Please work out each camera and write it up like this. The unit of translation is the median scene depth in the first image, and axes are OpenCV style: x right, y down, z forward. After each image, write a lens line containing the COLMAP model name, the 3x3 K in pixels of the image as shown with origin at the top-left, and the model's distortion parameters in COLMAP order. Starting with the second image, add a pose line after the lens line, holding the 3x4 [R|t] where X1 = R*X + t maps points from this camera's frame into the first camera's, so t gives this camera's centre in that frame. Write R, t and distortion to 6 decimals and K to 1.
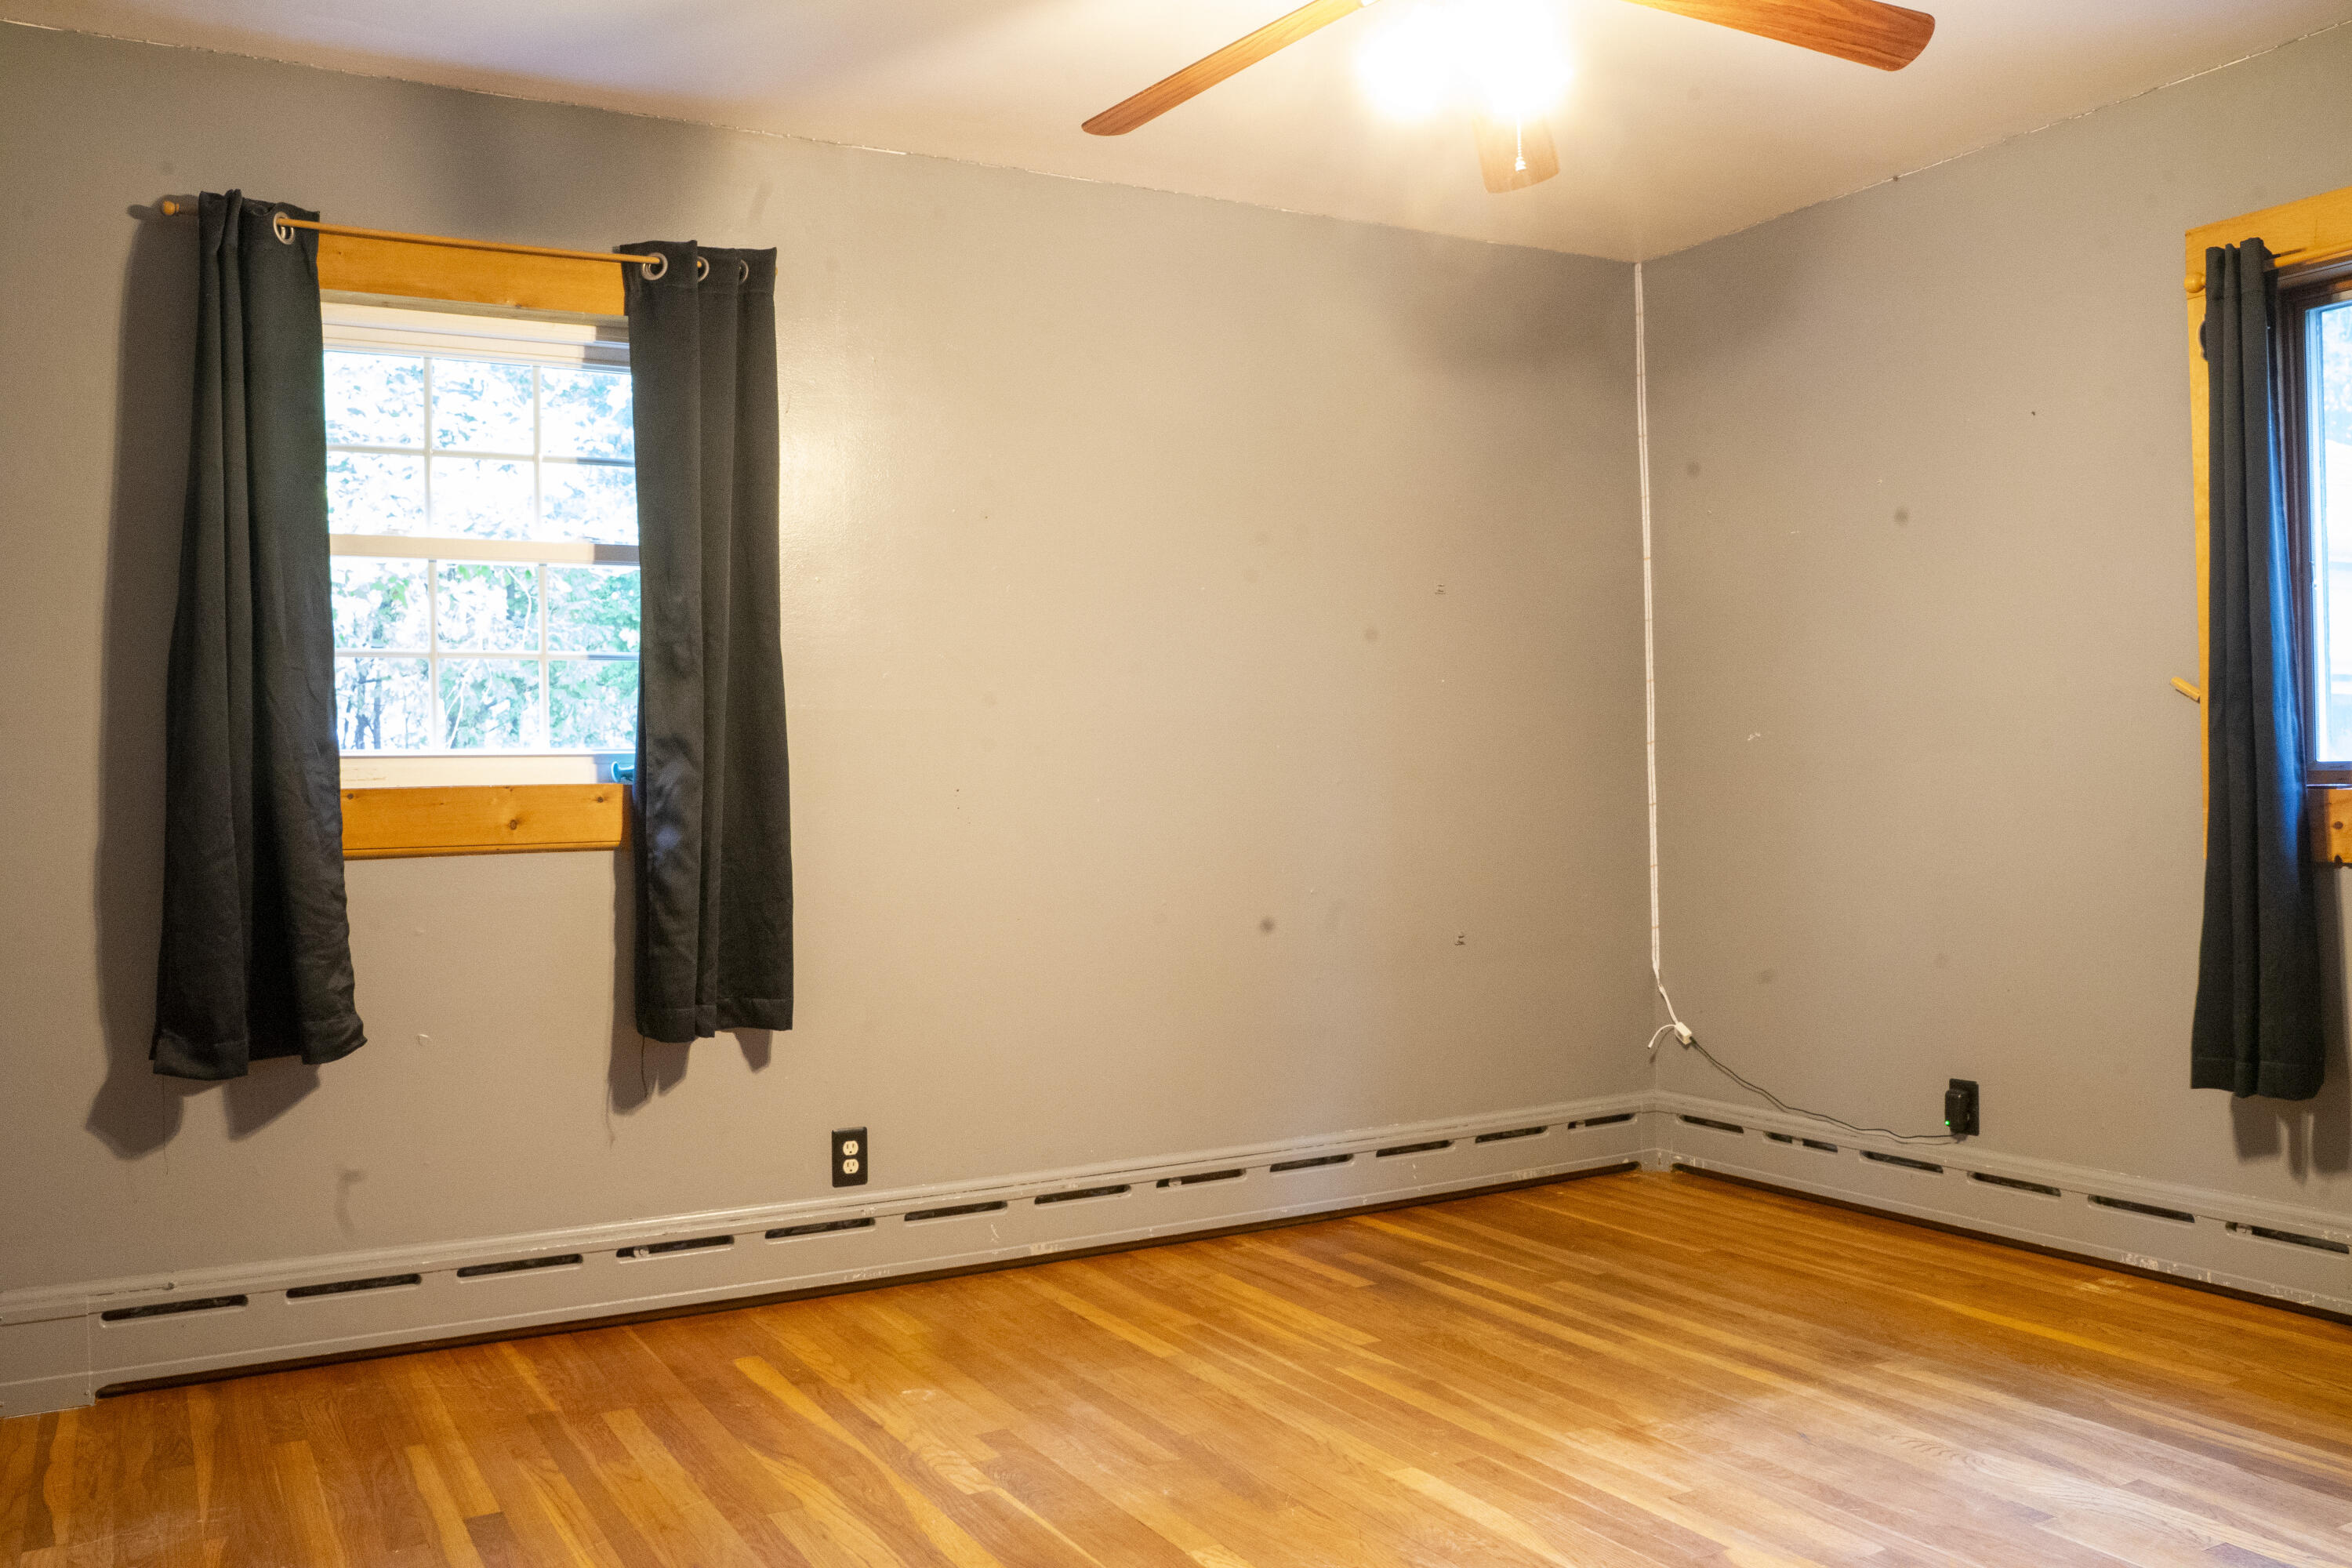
lens RADIAL K [[1901.7, 0, 1176.0], [0, 1901.7, 784.0], [0, 0, 1]] dist [-0.110917, 0.079261]
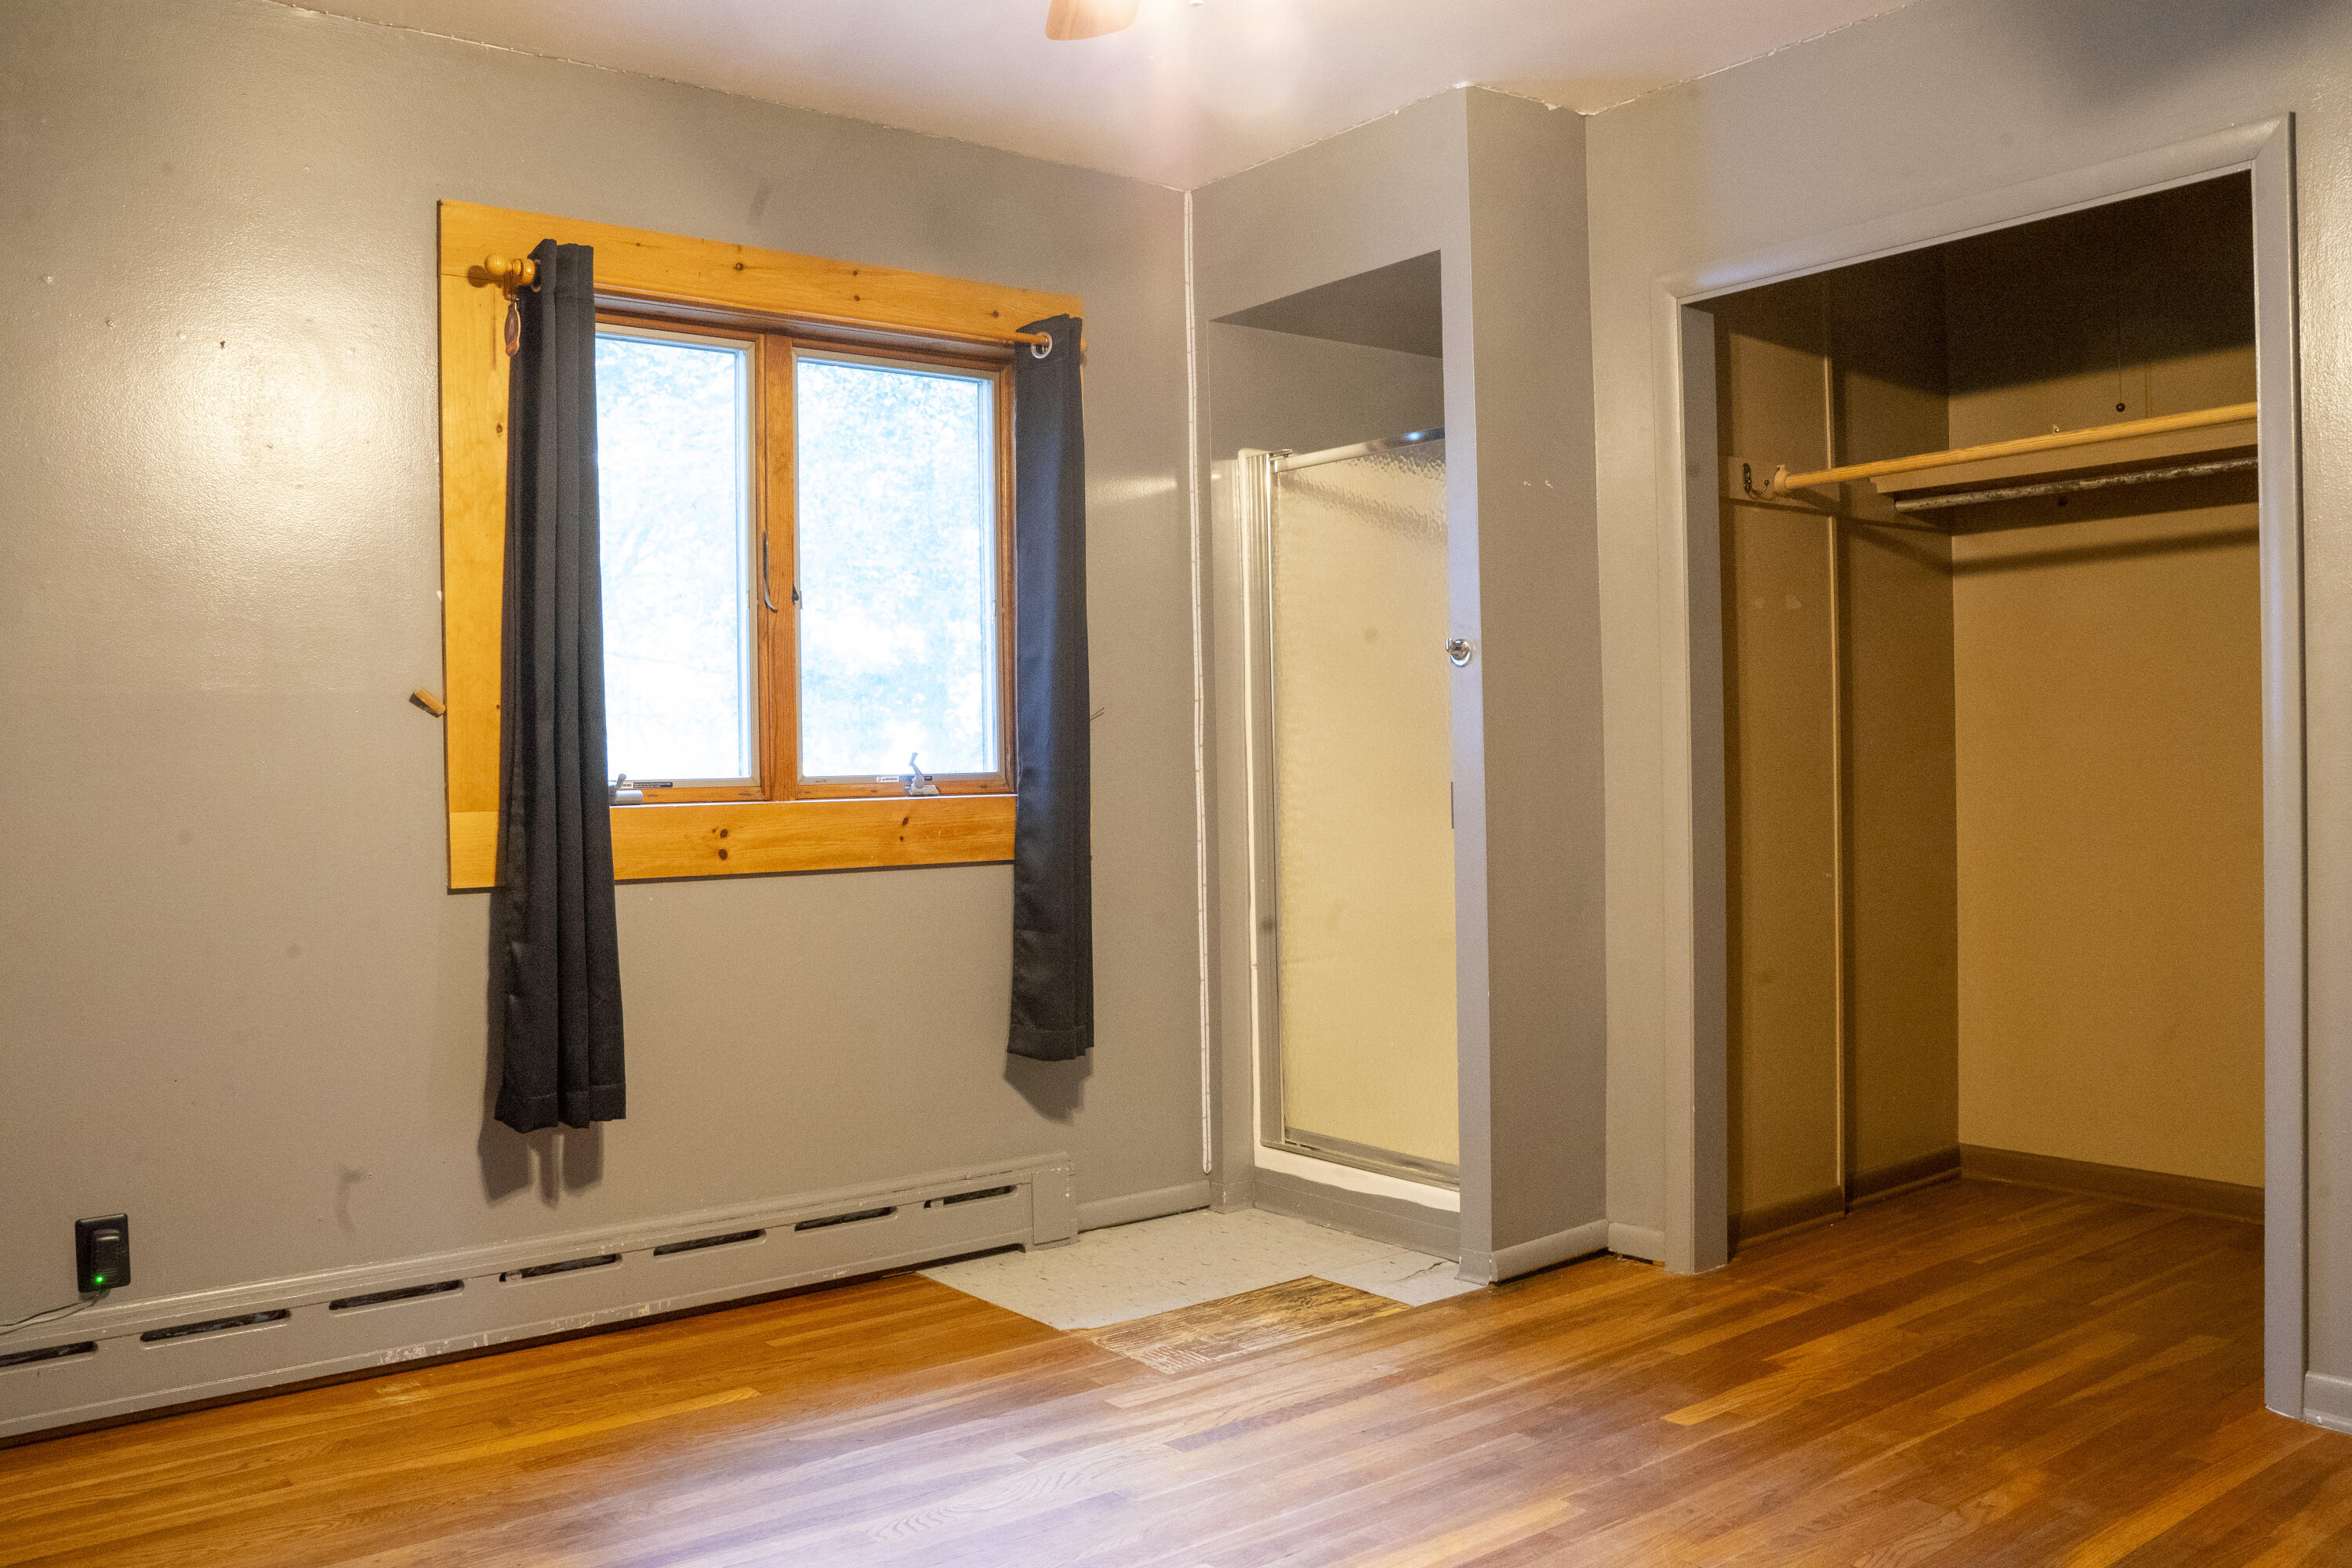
lens RADIAL K [[1901.7, 0, 1176.0], [0, 1901.7, 784.0], [0, 0, 1]] dist [-0.110917, 0.079261]
pose [[-0.139312, 0.012457, 0.990170, -0.410446], [0.029783, 0.999521, -0.008384, 0.012854], [-0.989800, 0.028322, -0.139617, 0.811804]]
